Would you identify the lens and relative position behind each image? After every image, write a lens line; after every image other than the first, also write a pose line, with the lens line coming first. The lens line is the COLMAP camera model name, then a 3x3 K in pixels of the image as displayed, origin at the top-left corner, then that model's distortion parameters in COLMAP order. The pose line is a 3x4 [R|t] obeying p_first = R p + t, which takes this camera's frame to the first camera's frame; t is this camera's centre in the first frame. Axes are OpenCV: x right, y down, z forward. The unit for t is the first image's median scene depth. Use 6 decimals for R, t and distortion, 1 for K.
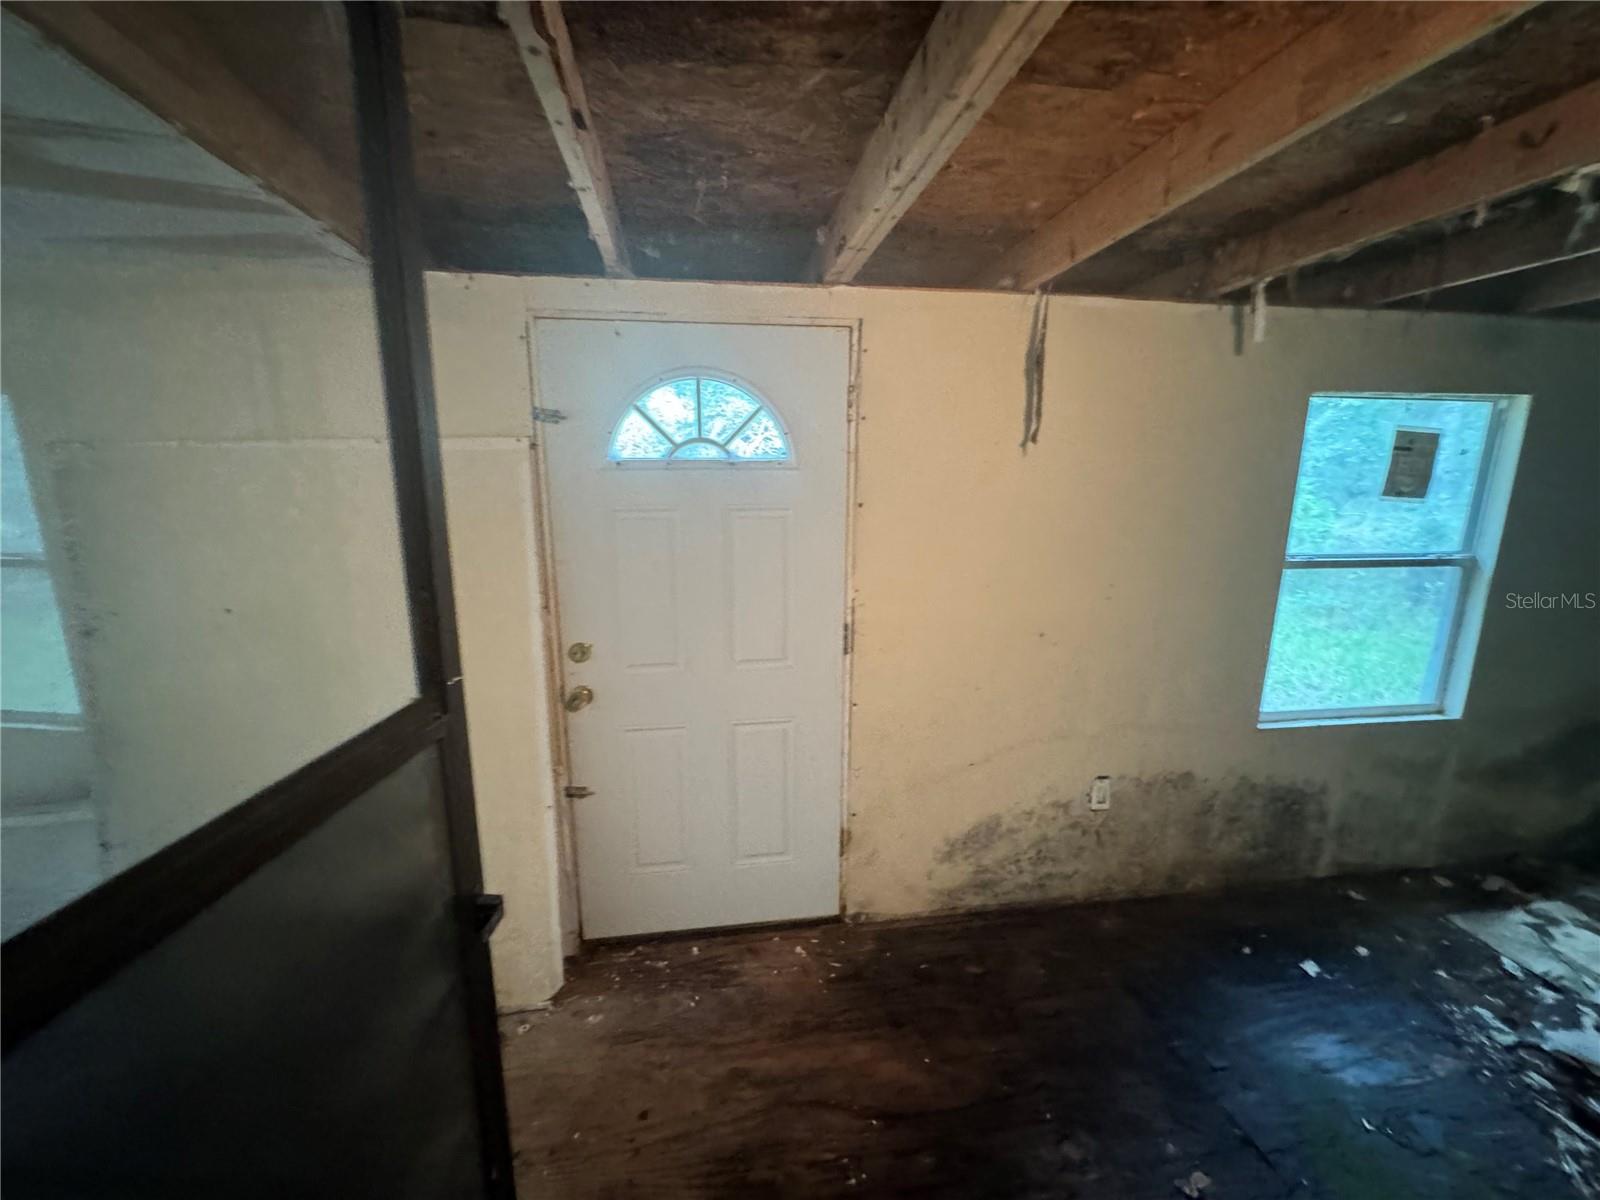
lens RADIAL K [[643.4, 0, 797.8], [0, 643.4, 602.2], [0, 0, 1]] dist [-0.000620, 0.000446]
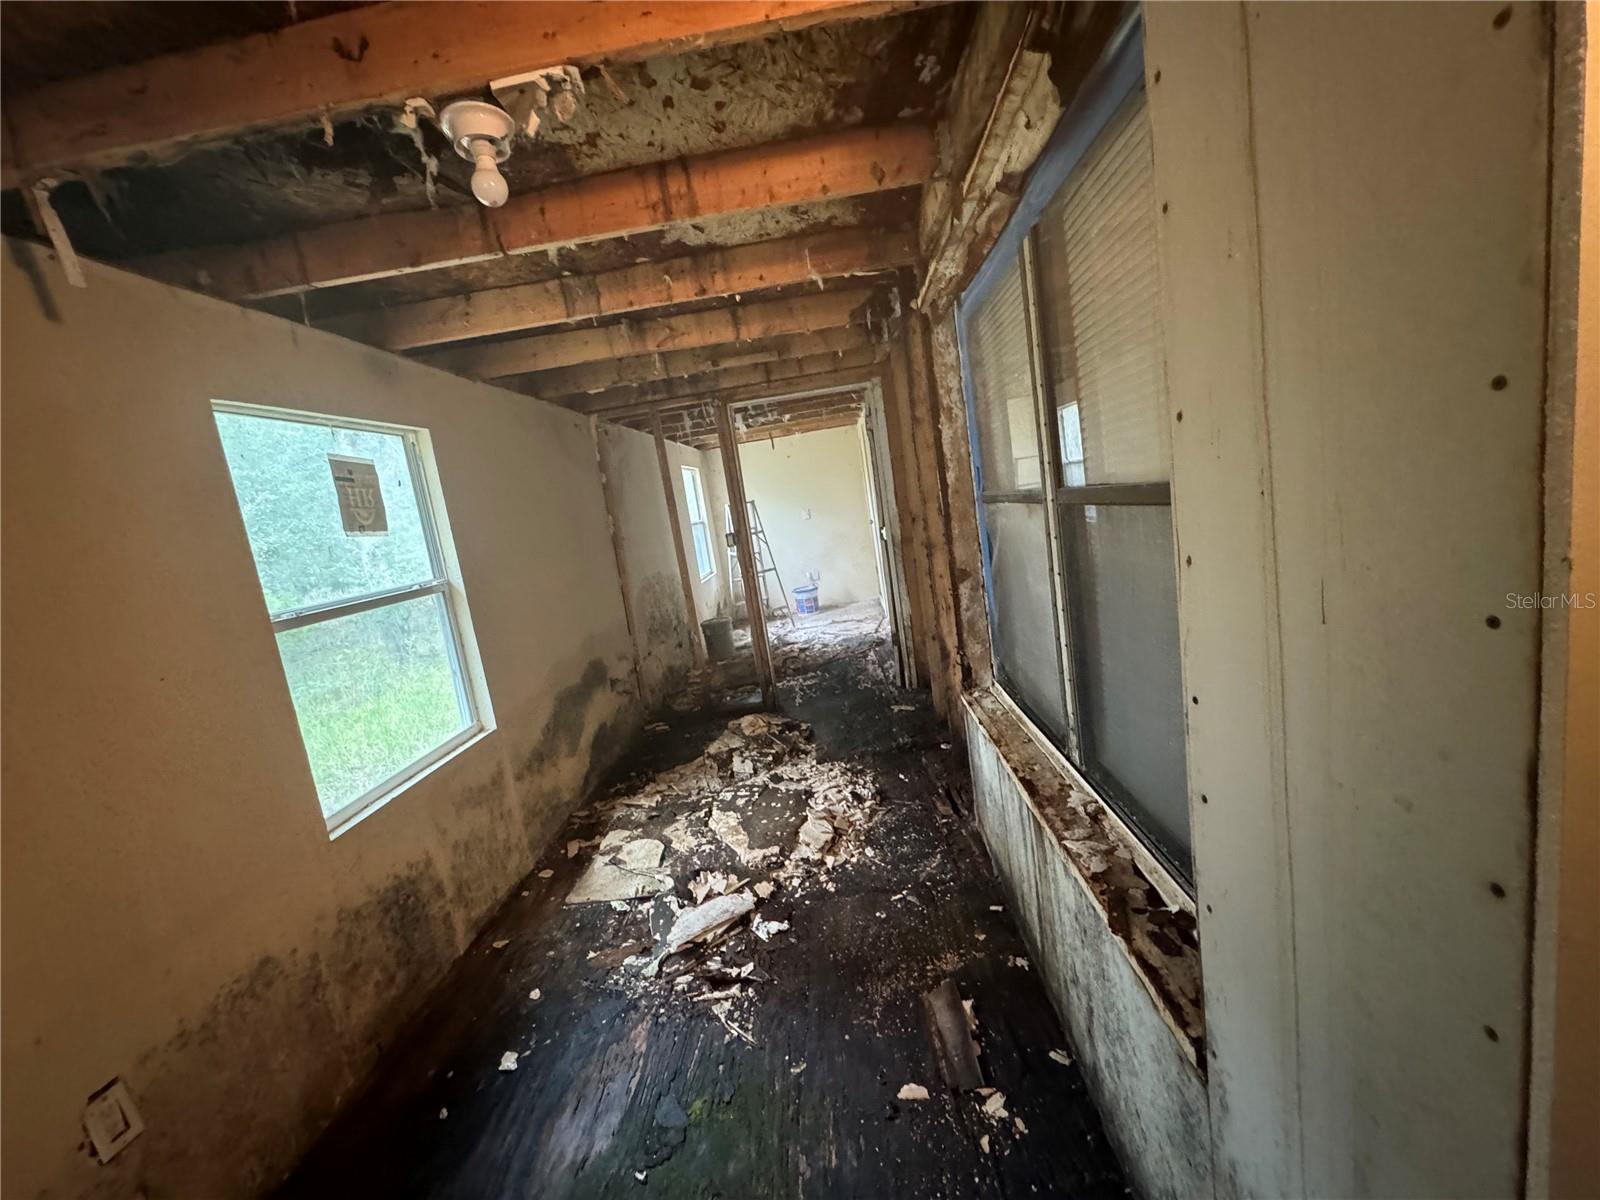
lens RADIAL K [[643.4, 0, 802.2], [0, 643.4, 594.6], [0, 0, 1]] dist [-0.000620, 0.000446]
pose [[0.189276, -0.179853, 0.965312, 0.147514], [0.340903, 0.933970, 0.107170, 0.034684], [-0.920847, 0.308794, 0.238090, 0.227698]]
